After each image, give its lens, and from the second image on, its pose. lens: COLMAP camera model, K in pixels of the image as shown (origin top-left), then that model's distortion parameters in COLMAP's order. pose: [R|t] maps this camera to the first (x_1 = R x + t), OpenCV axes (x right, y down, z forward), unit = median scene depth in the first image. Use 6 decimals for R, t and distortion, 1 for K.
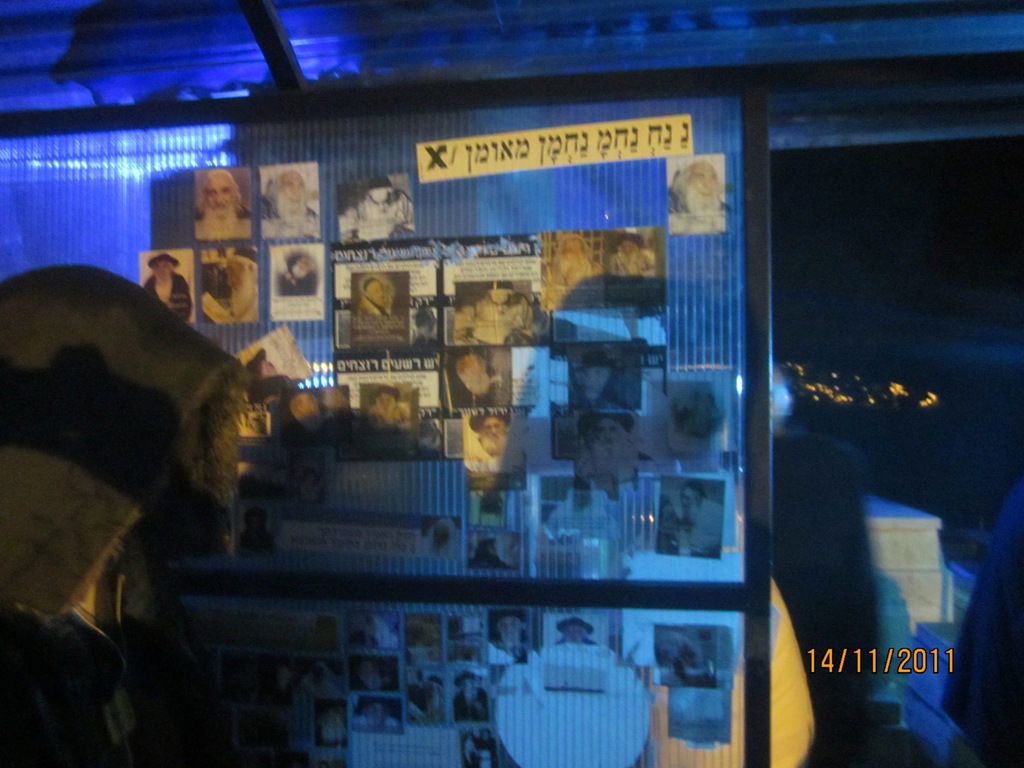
lens RADIAL K [[846.8, 0, 512.2], [0, 846.8, 383.4], [0, 0, 1]] dist [-0.052317, 0.020272]
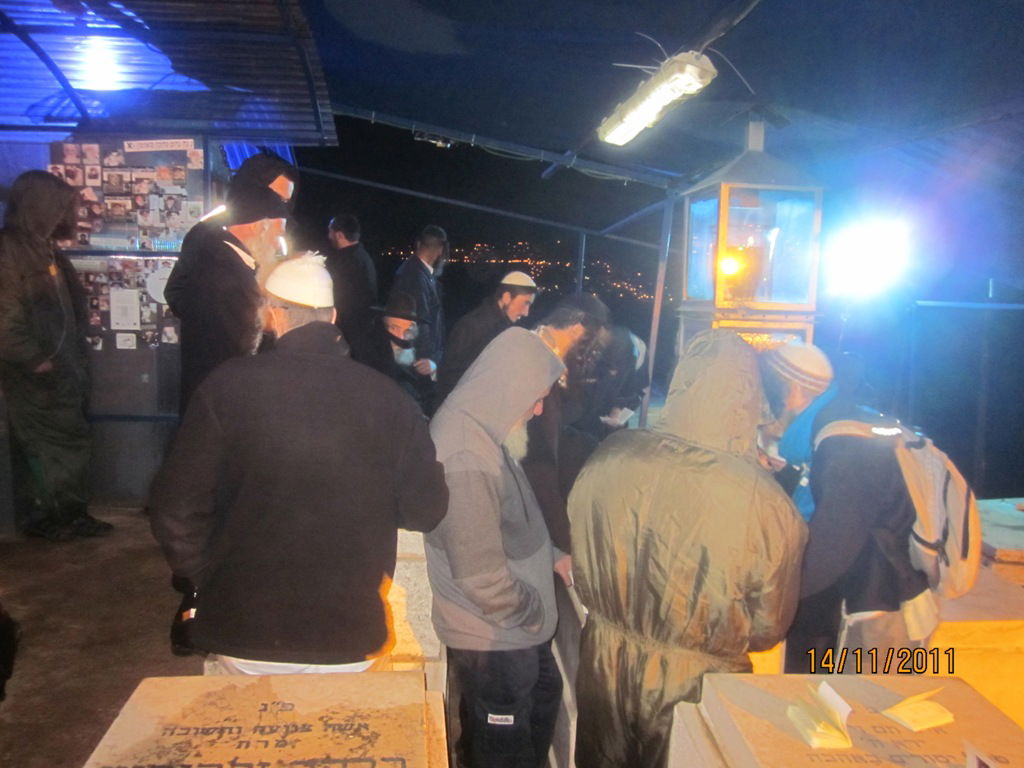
lens RADIAL K [[846.8, 0, 511.0], [0, 846.8, 386.5], [0, 0, 1]] dist [-0.052317, 0.020272]
pose [[0.977081, 0.004103, 0.212829, 0.835902], [-0.031768, 0.991428, 0.126730, 0.303699], [-0.210485, -0.130587, 0.968836, -3.353500]]
